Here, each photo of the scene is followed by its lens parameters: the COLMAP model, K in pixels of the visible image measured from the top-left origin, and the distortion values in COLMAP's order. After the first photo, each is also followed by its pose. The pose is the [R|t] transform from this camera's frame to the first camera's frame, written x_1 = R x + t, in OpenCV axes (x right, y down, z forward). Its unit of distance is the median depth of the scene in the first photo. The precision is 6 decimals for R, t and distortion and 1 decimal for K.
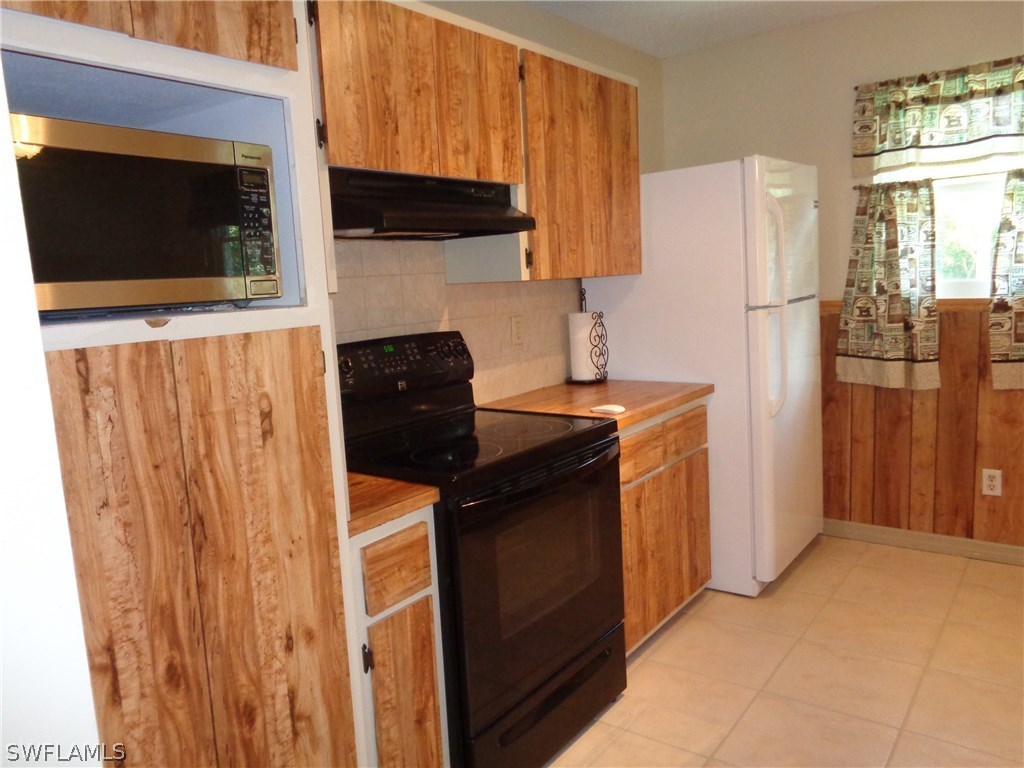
lens RADIAL K [[762.9, 0, 511.2], [0, 762.9, 387.3], [0, 0, 1]] dist [-0.001729, -0.000639]
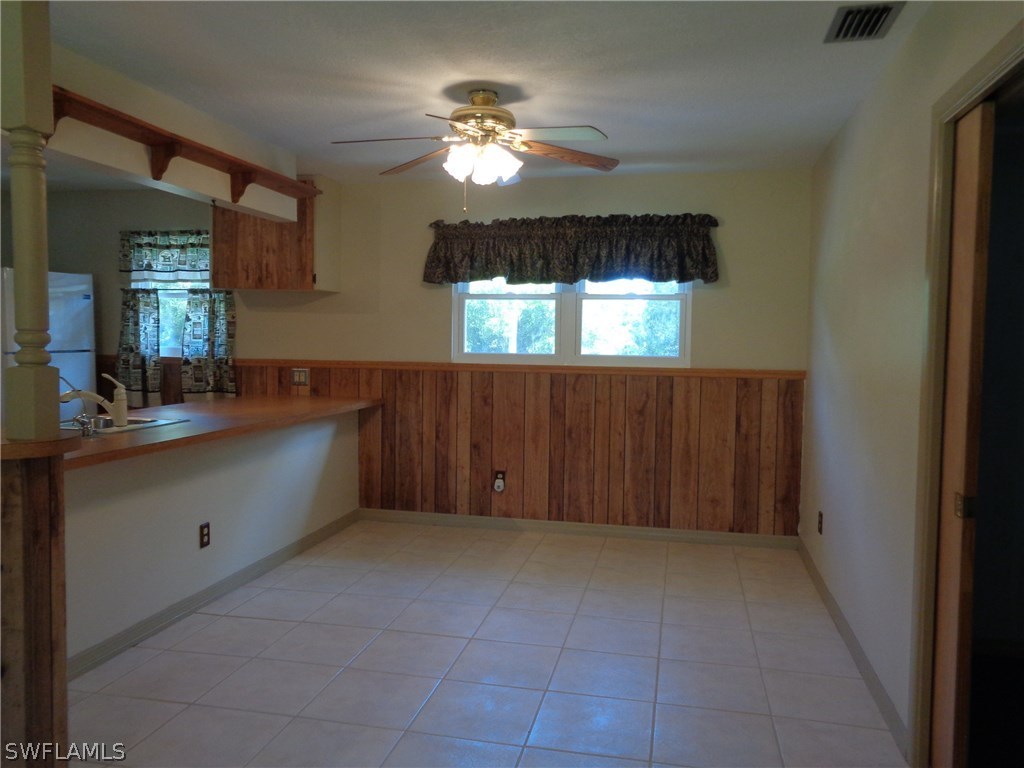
lens RADIAL K [[762.9, 0, 518.3], [0, 762.9, 381.3], [0, 0, 1]] dist [-0.001729, -0.000639]
pose [[0.904346, 0.045389, 0.424379, 0.599781], [-0.005744, 0.995533, -0.094235, 0.107621], [-0.426761, 0.082784, 0.900568, -0.985639]]
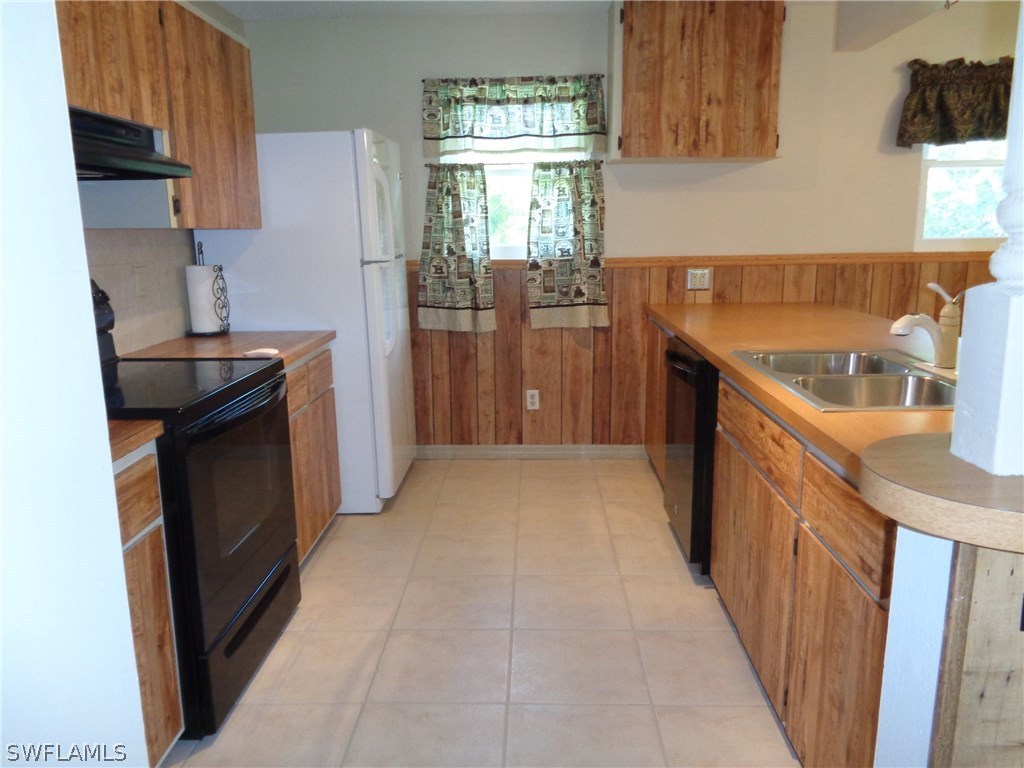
lens RADIAL K [[762.9, 0, 513.7], [0, 762.9, 386.2], [0, 0, 1]] dist [-0.001729, -0.000639]
pose [[0.814743, -0.073928, 0.575090, -0.168936], [0.053314, 0.997188, 0.052658, 0.031700], [-0.577366, -0.012243, 0.816394, -0.067852]]
